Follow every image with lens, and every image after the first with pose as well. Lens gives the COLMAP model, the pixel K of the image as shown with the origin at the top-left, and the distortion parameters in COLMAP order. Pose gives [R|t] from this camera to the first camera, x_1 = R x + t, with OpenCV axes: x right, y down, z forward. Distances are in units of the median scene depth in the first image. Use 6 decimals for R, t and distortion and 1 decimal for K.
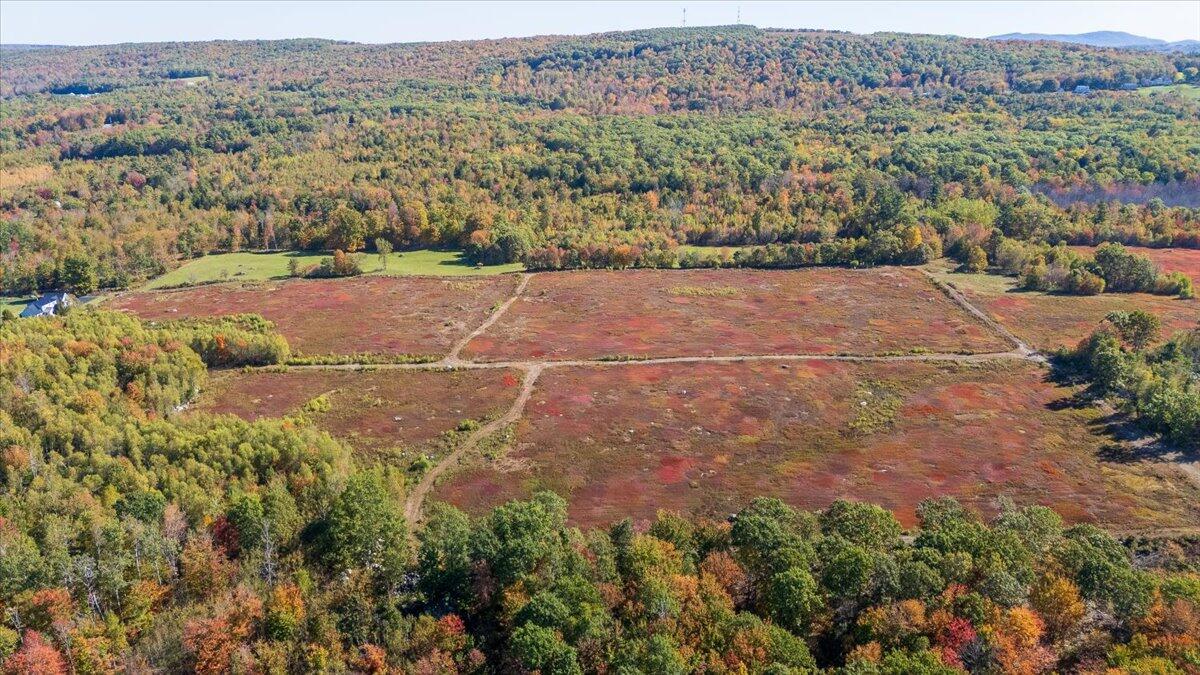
lens RADIAL K [[878.6, 0, 604.5], [0, 878.6, 338.9], [0, 0, 1]] dist [0.078479, -0.079366]
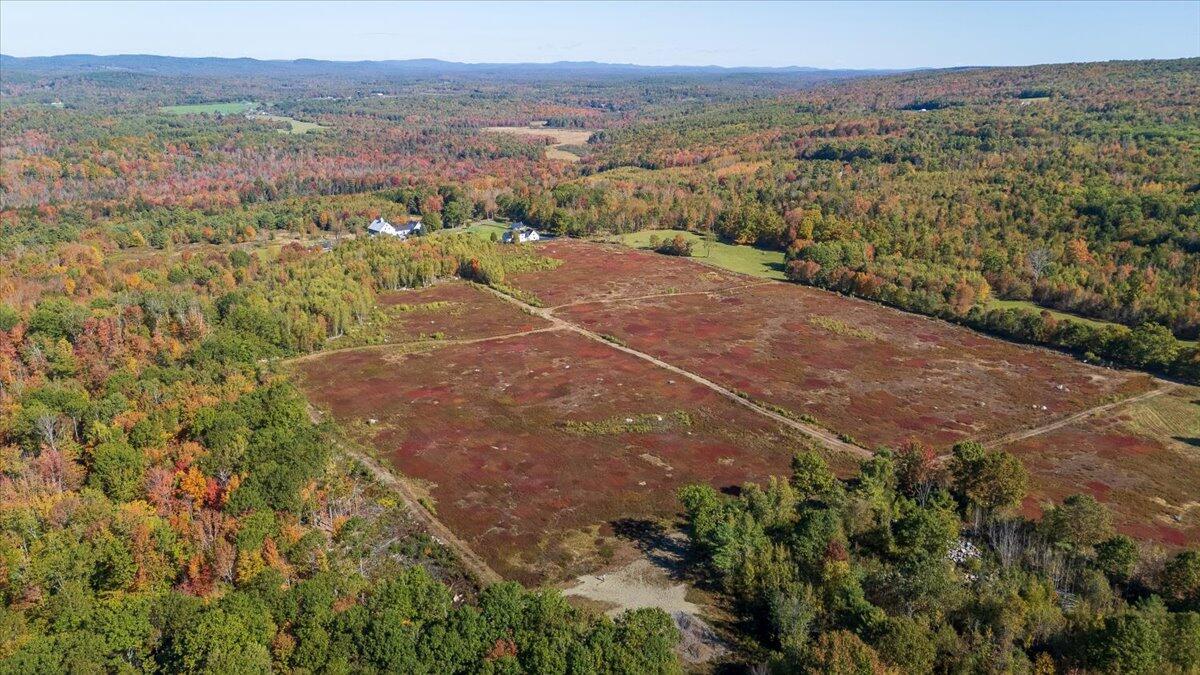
lens RADIAL K [[878.6, 0, 603.6], [0, 878.6, 339.8], [0, 0, 1]] dist [0.078479, -0.079366]
pose [[0.538631, 0.250657, -0.804393, 0.615311], [-0.267583, 0.956186, 0.118780, -0.072567], [0.798922, 0.151263, 0.582102, 0.226134]]
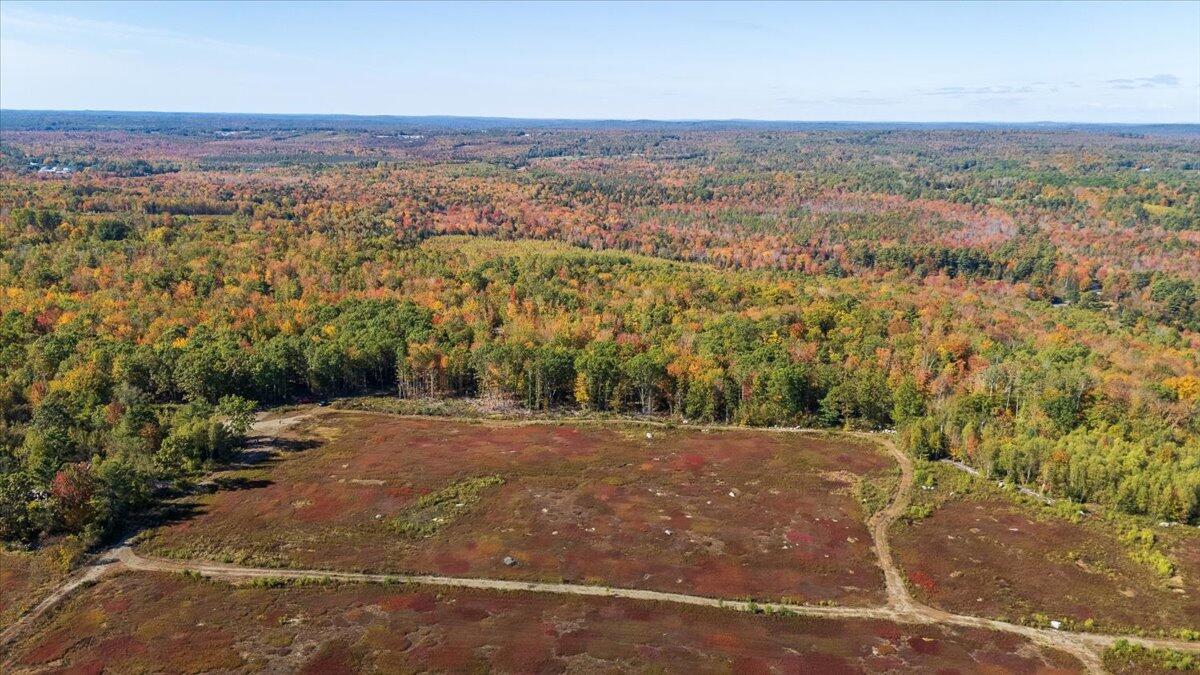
lens RADIAL K [[878.6, 0, 599.7], [0, 878.6, 333.5], [0, 0, 1]] dist [0.078479, -0.079366]
pose [[-0.997490, -0.036115, 0.060899, 0.067268], [0.001736, 0.847392, 0.530965, -0.300129], [-0.070781, 0.529738, -0.845203, 0.945339]]
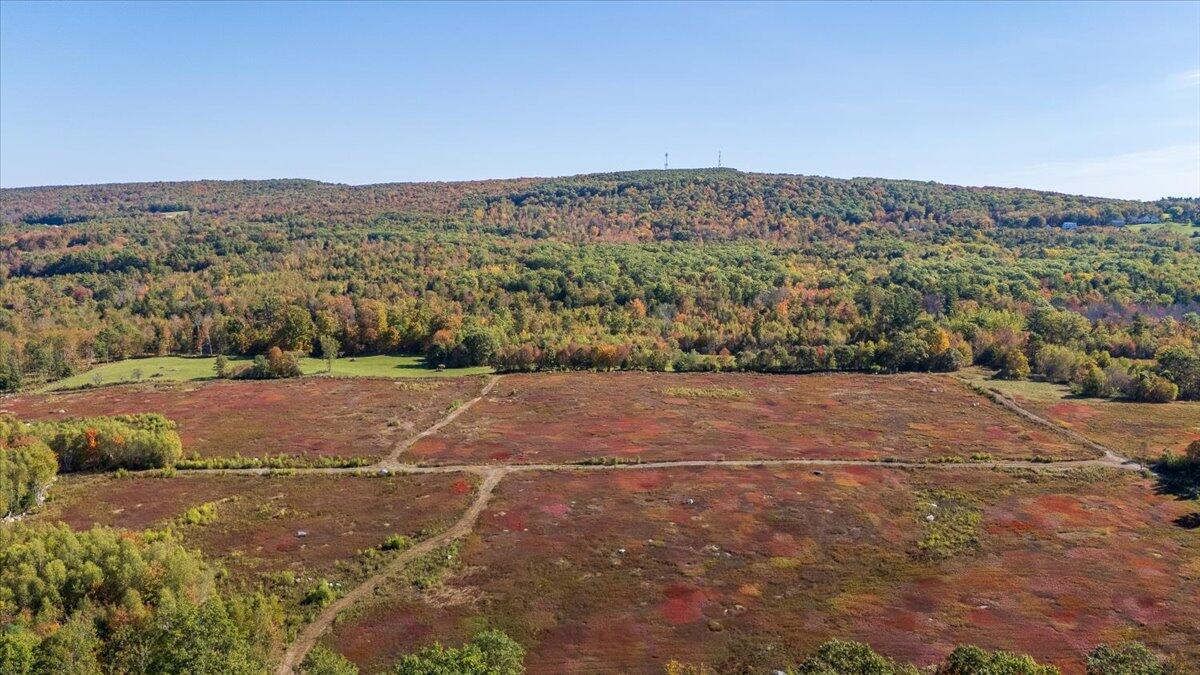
lens RADIAL K [[878.6, 0, 604.5], [0, 878.6, 333.7], [0, 0, 1]] dist [0.078479, -0.079366]
pose [[0.999718, 0.011521, 0.020780, -0.000542], [-0.007792, 0.985187, -0.171305, 0.029688], [-0.022445, 0.171095, 0.984999, 0.139690]]
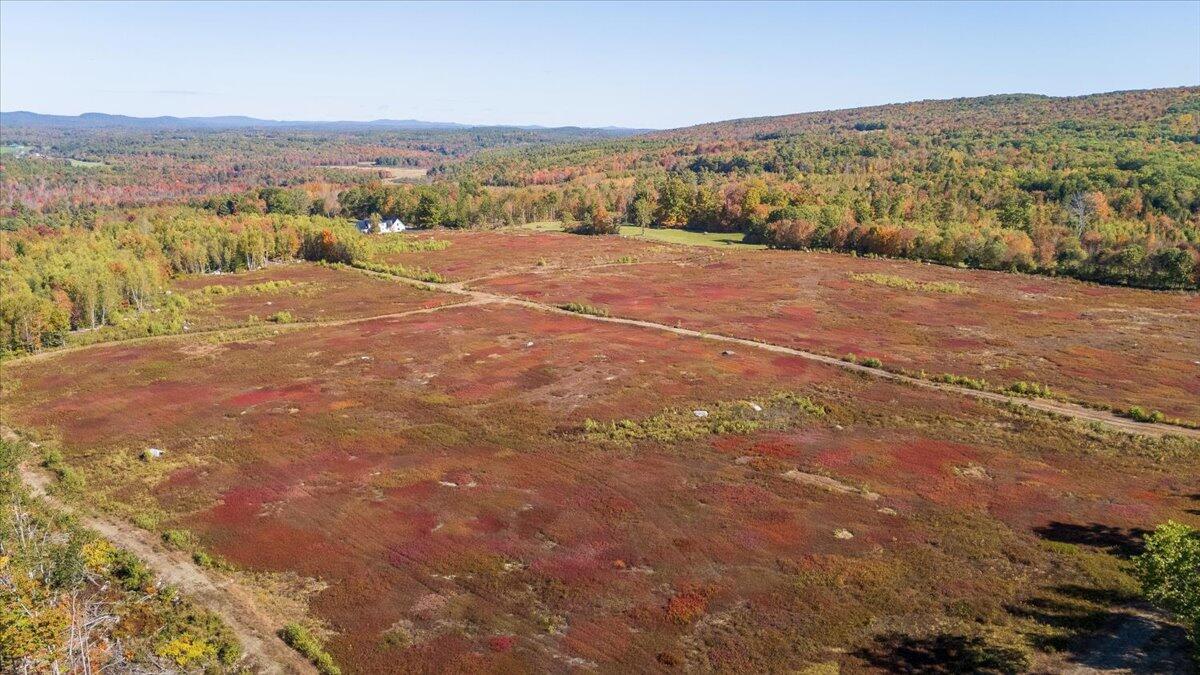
lens RADIAL K [[878.6, 0, 602.8], [0, 878.6, 339.5], [0, 0, 1]] dist [0.078479, -0.079366]
pose [[0.690707, 0.170873, -0.702656, 0.350343], [-0.230157, 0.973098, 0.010396, 0.023197], [0.685530, 0.154540, 0.711454, 0.349993]]
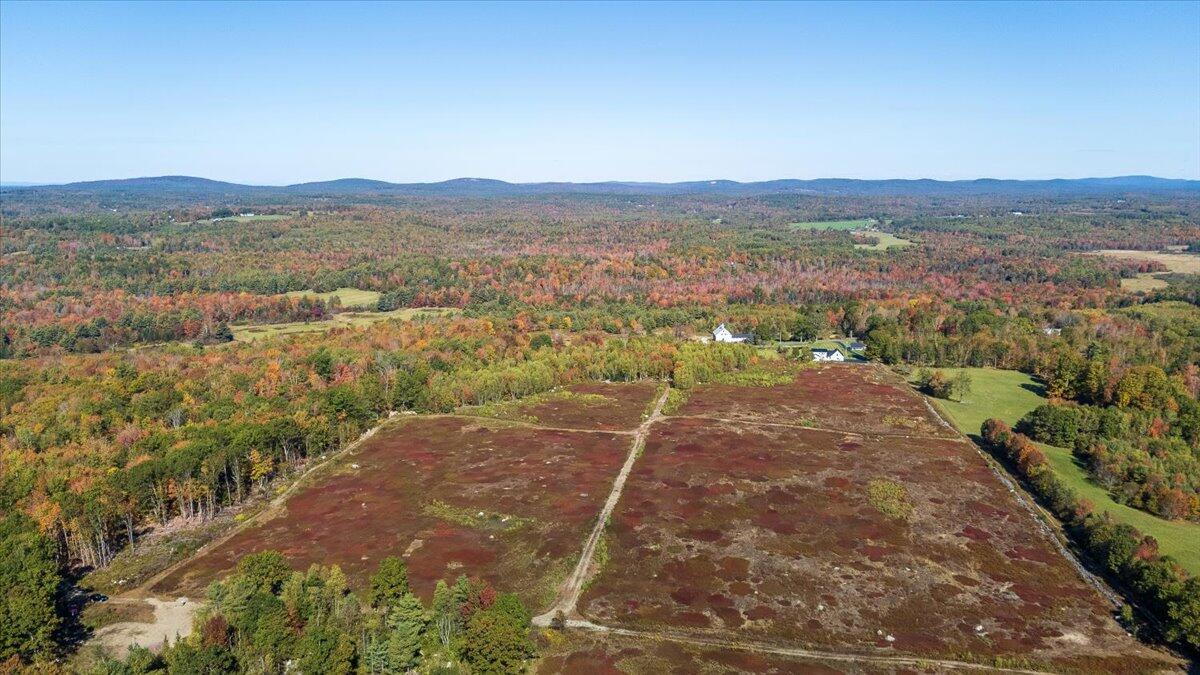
lens RADIAL K [[878.6, 0, 601.1], [0, 878.6, 339.3], [0, 0, 1]] dist [0.078479, -0.079366]
pose [[-0.160416, 0.169763, -0.972341, 0.722509], [-0.307830, 0.927363, 0.212695, -0.220561], [0.937821, 0.333435, -0.096505, 0.680610]]
